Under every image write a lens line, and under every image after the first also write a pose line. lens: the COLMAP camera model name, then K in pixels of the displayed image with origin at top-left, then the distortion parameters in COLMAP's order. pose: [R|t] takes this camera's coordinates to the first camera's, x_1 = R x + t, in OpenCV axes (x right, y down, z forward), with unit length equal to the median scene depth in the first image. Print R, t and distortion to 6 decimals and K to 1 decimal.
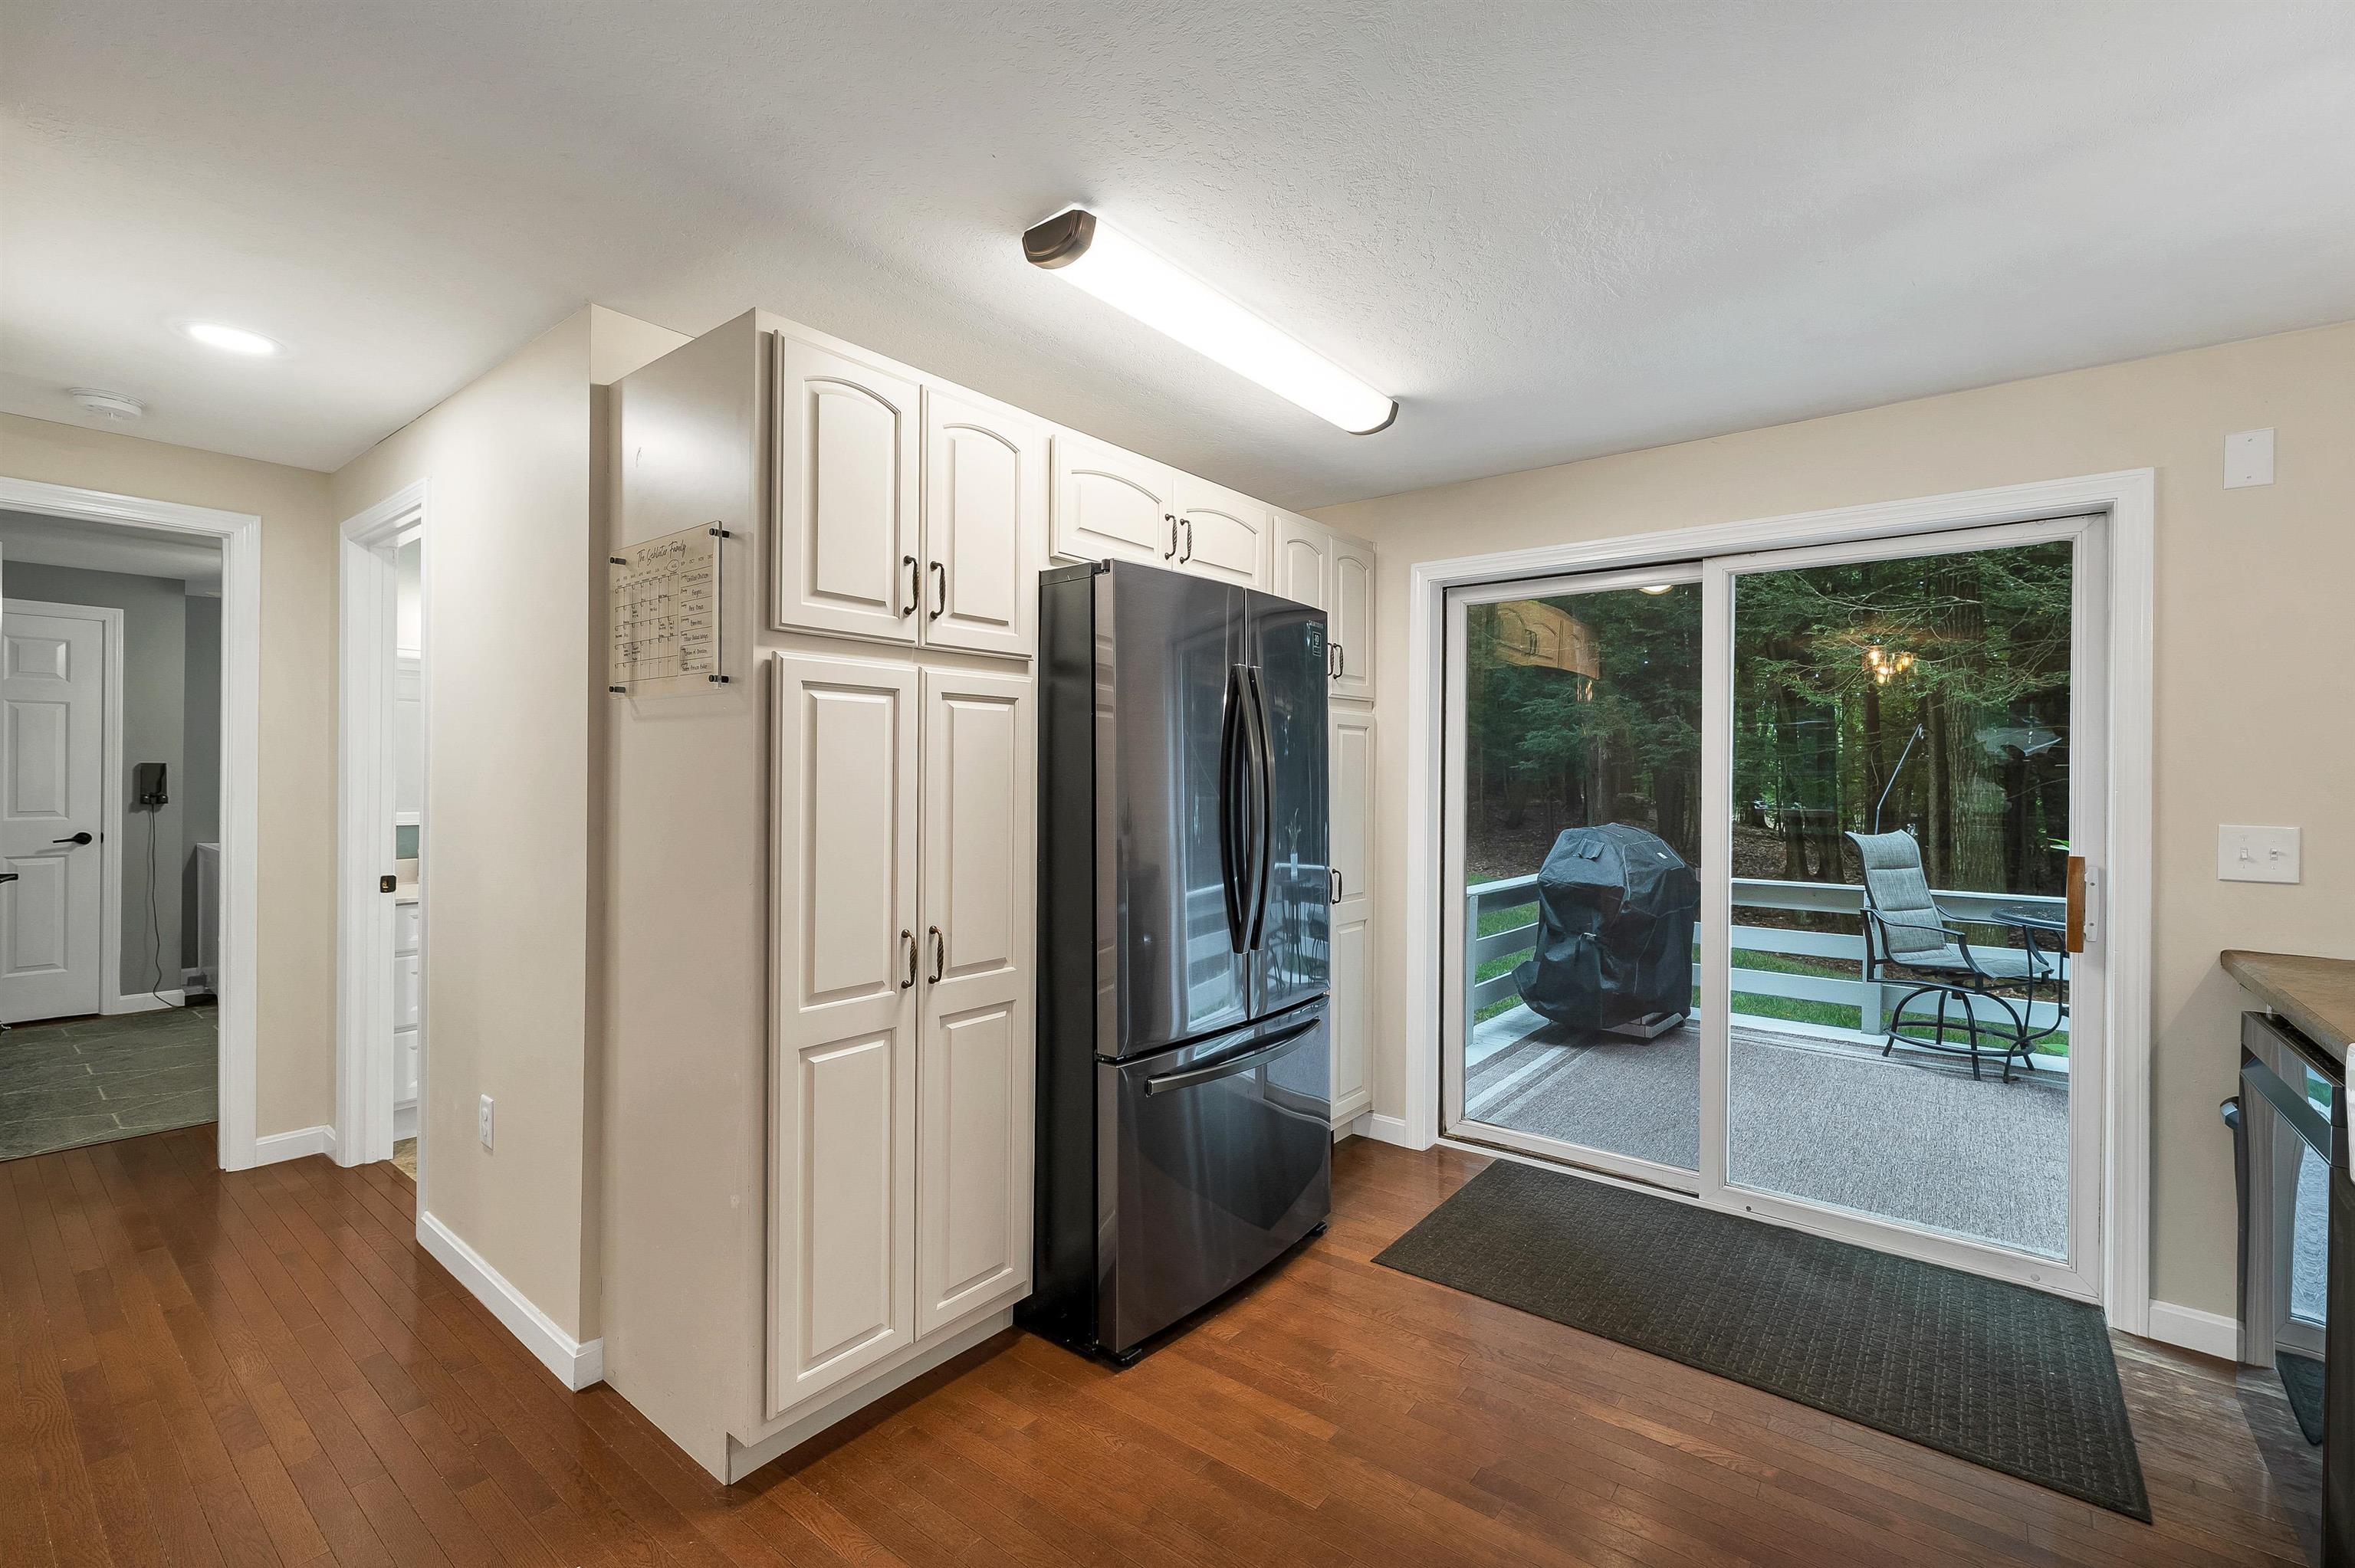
lens RADIAL K [[1008.5, 0, 1200.0], [0, 1008.5, 770.8], [0, 0, 1]] dist [0.003145, 0.000221]
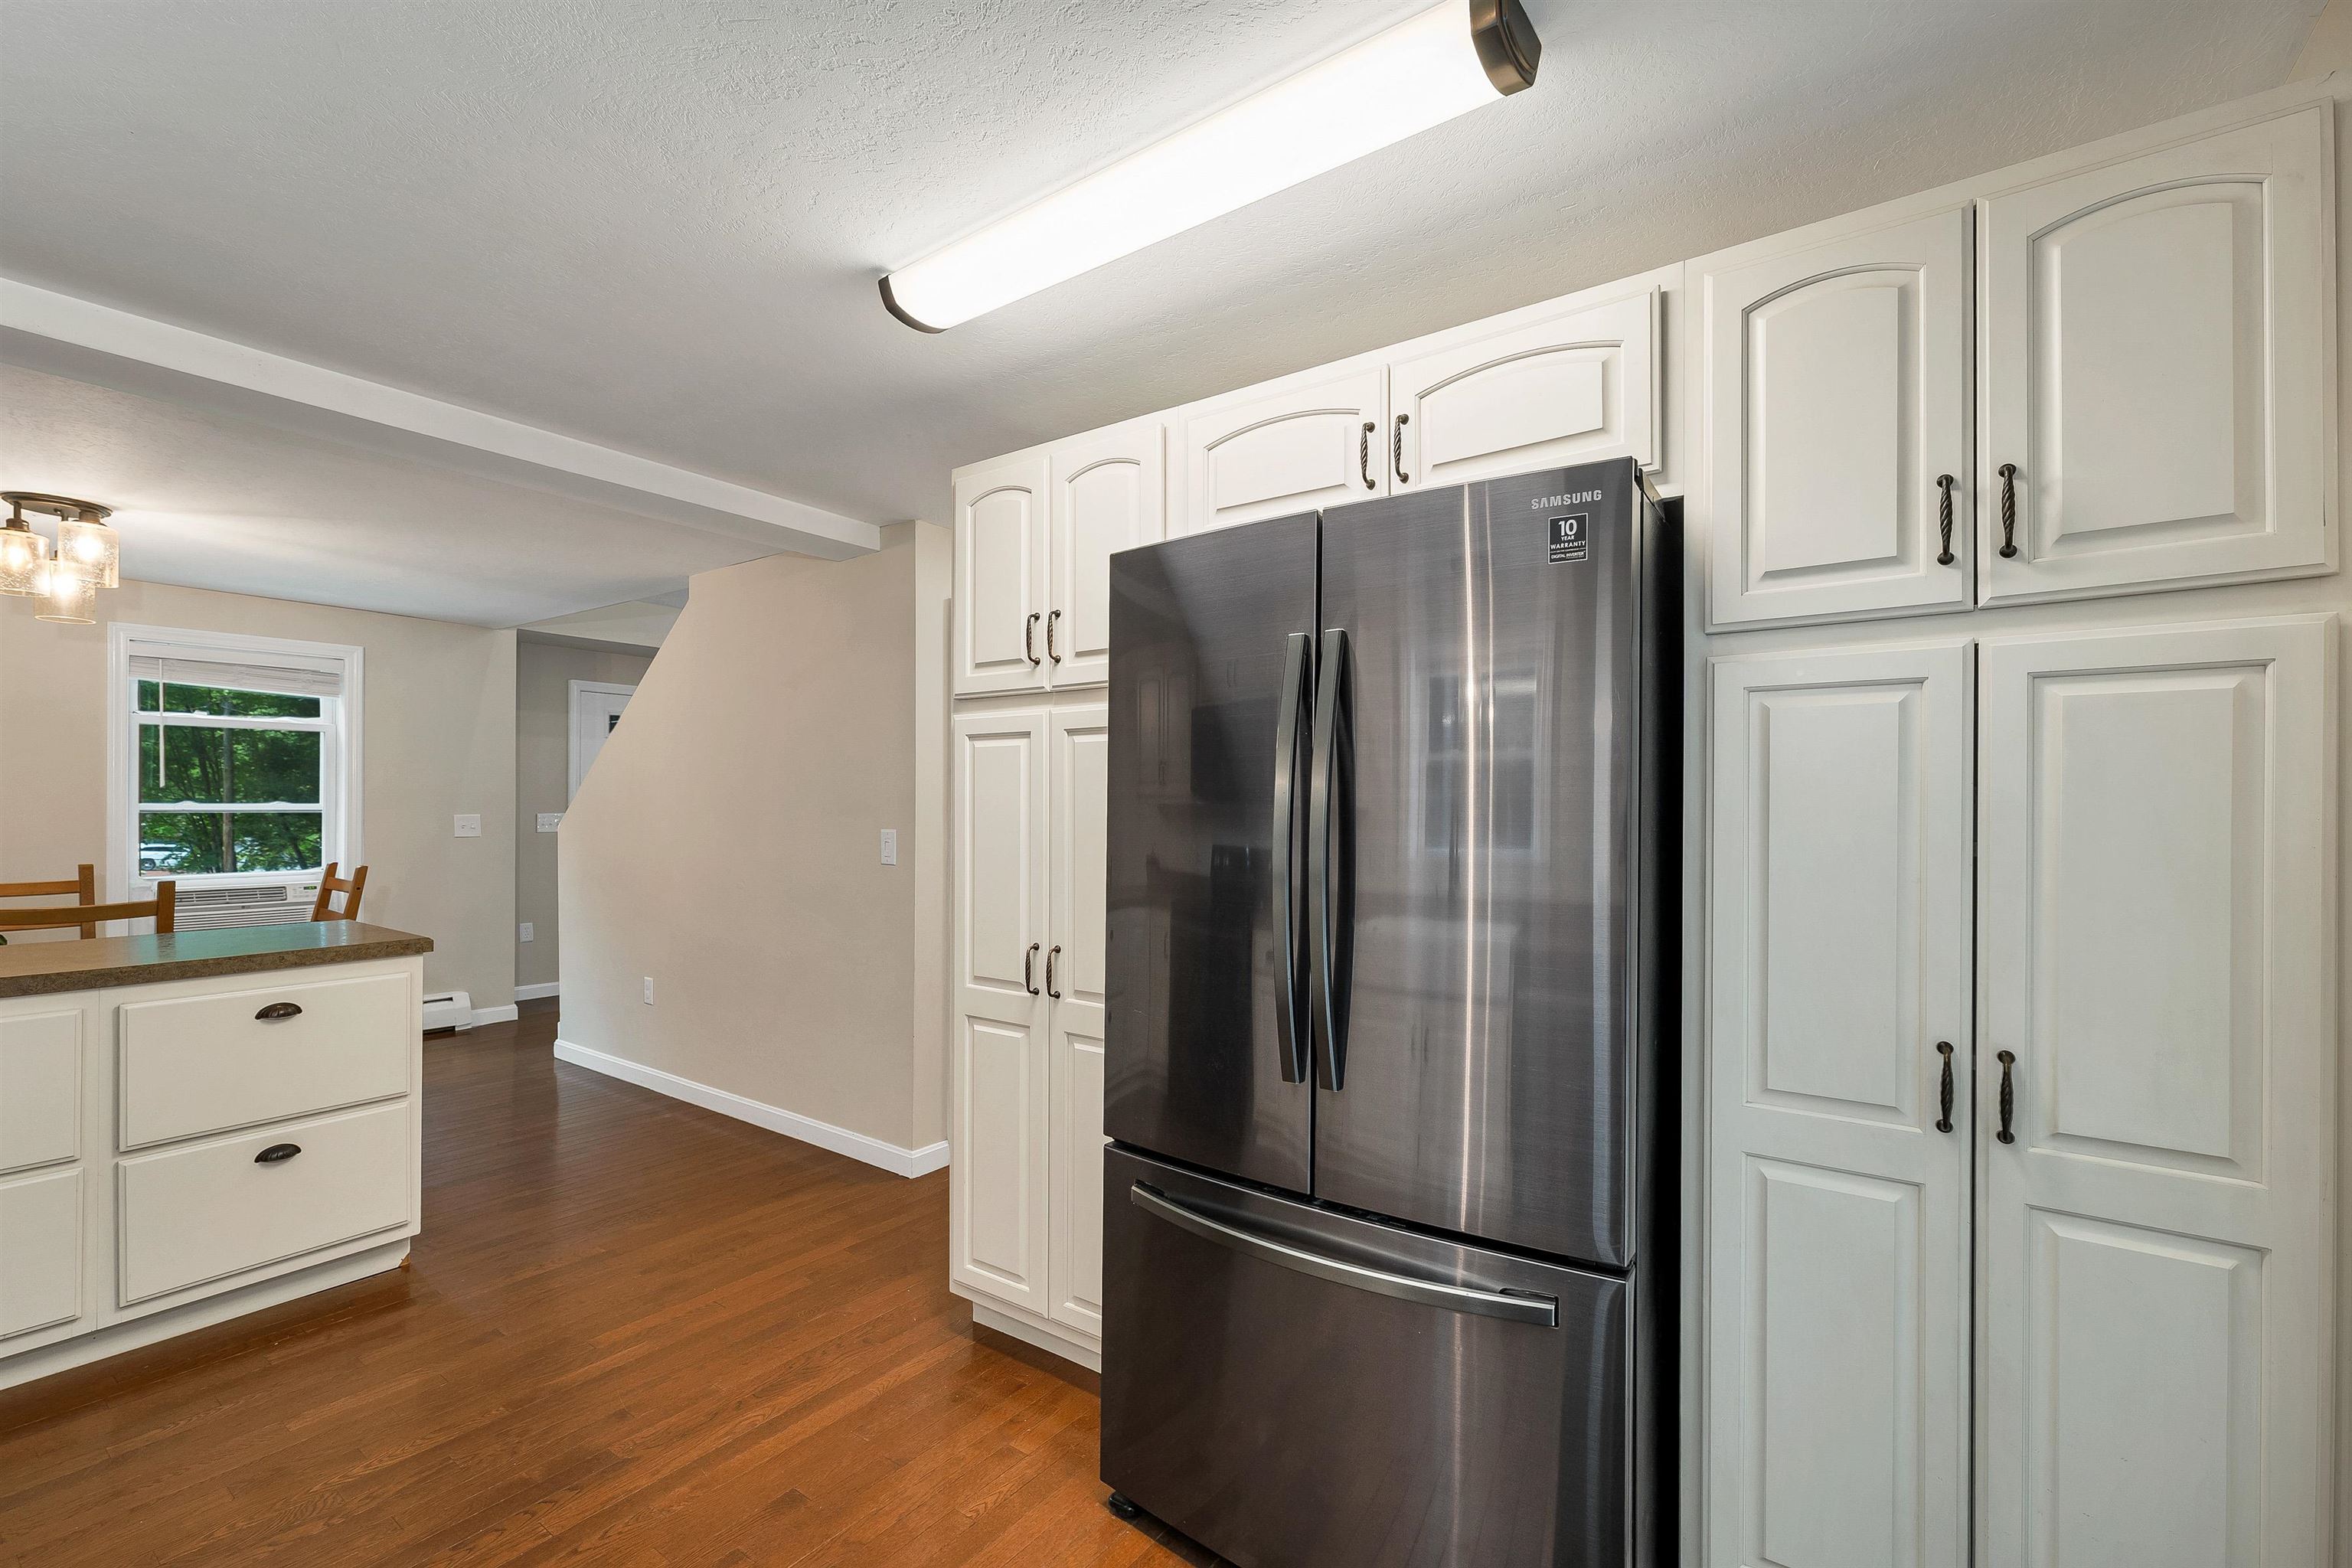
lens RADIAL K [[1030.2, 0, 1130.6], [0, 1030.2, 803.6], [0, 0, 1]] dist [0.011167, -0.000067]
pose [[0.019574, -0.008975, -0.999768, 0.641539], [-0.003308, 0.999954, -0.009041, 0.008315], [0.999803, 0.003484, 0.019543, 0.798190]]
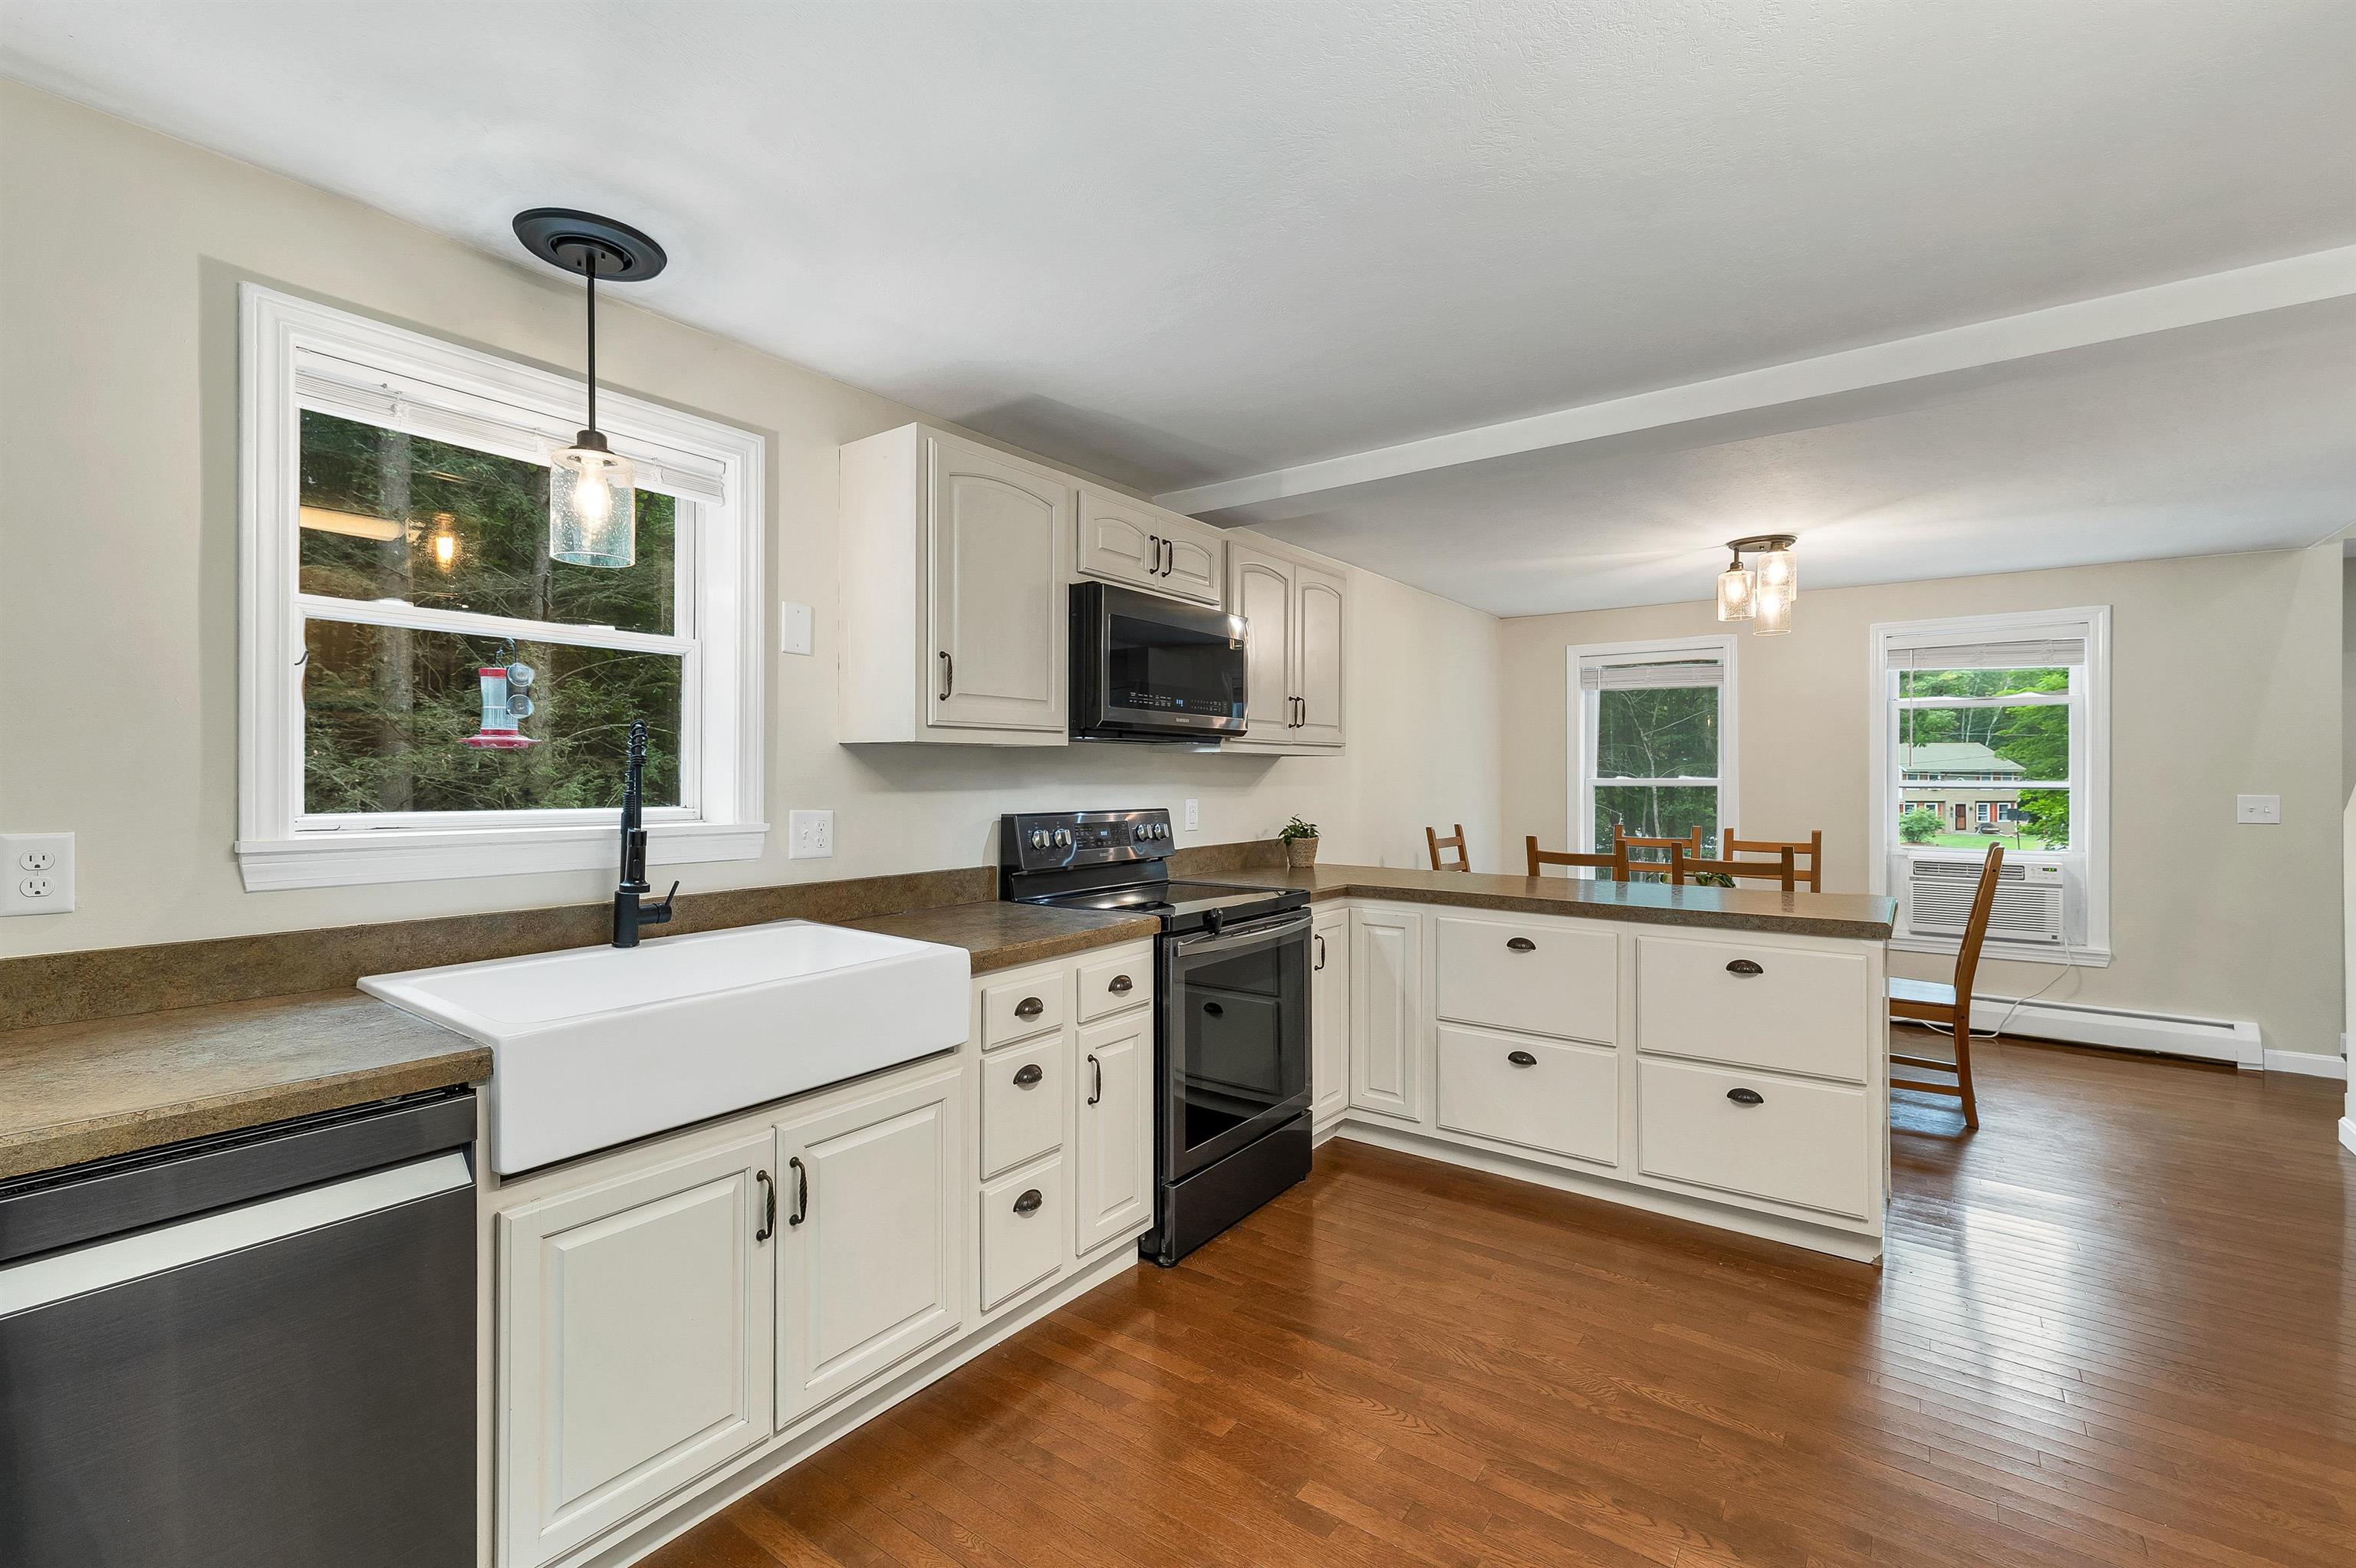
lens RADIAL K [[1004.0, 0, 1175.4], [0, 1004.0, 776.5], [0, 0, 1]] dist [0.000259, 0.000212]
pose [[-0.999762, -0.010811, -0.018928, 0.270128], [-0.010794, 0.999941, -0.001000, 0.006826], [0.018938, -0.000796, -0.999820, 1.037633]]
